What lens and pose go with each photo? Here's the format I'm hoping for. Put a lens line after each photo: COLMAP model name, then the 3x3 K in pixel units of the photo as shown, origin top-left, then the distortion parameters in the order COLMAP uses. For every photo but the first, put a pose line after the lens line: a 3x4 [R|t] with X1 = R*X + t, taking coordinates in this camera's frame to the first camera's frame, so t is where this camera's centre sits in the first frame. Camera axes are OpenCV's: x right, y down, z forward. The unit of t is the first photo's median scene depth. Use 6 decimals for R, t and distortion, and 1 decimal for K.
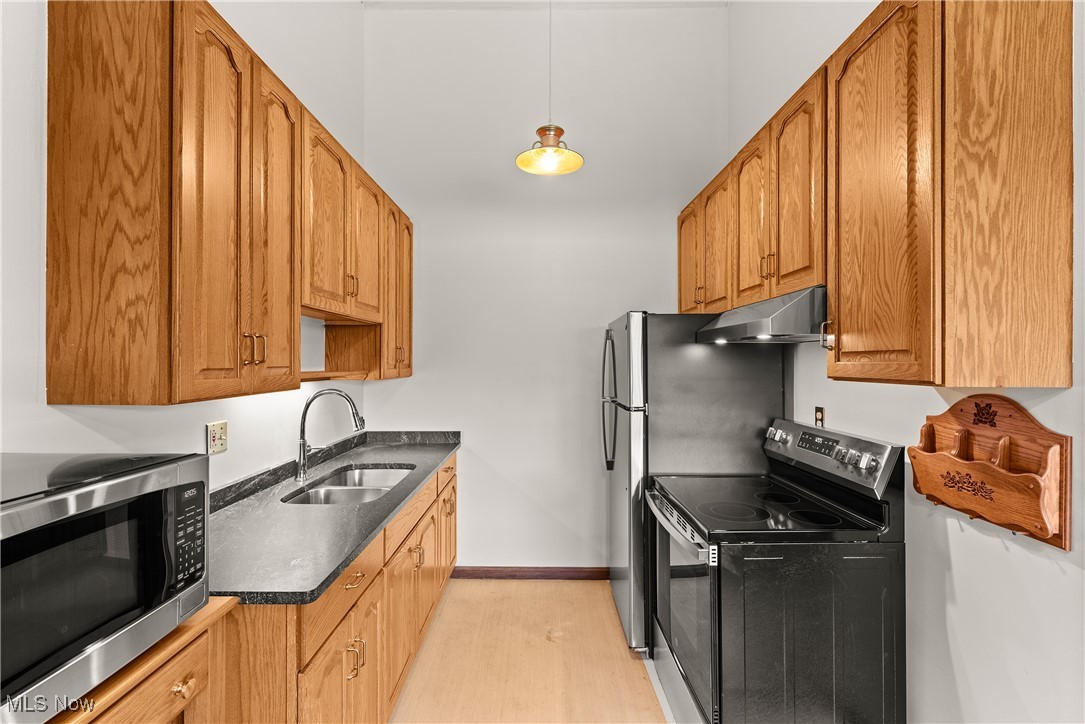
lens RADIAL K [[492.0, 0, 535.9], [0, 492.0, 360.7], [0, 0, 1]] dist [-0.001558, -0.000649]
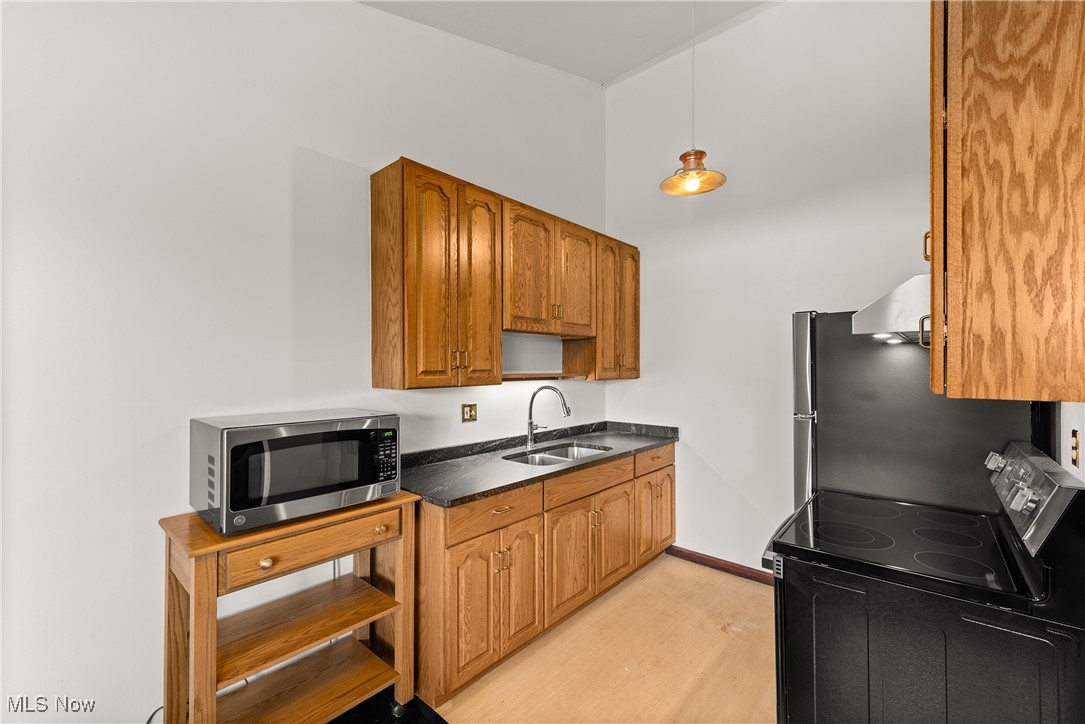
lens RADIAL K [[446.7, 0, 540.0], [0, 446.7, 365.9], [0, 0, 1]] dist [0.010180, -0.002601]
pose [[0.754028, -0.003255, -0.656834, 0.545189], [0.004584, 0.999989, 0.000306, -0.000320], [0.656826, -0.003242, 0.754035, 0.028303]]
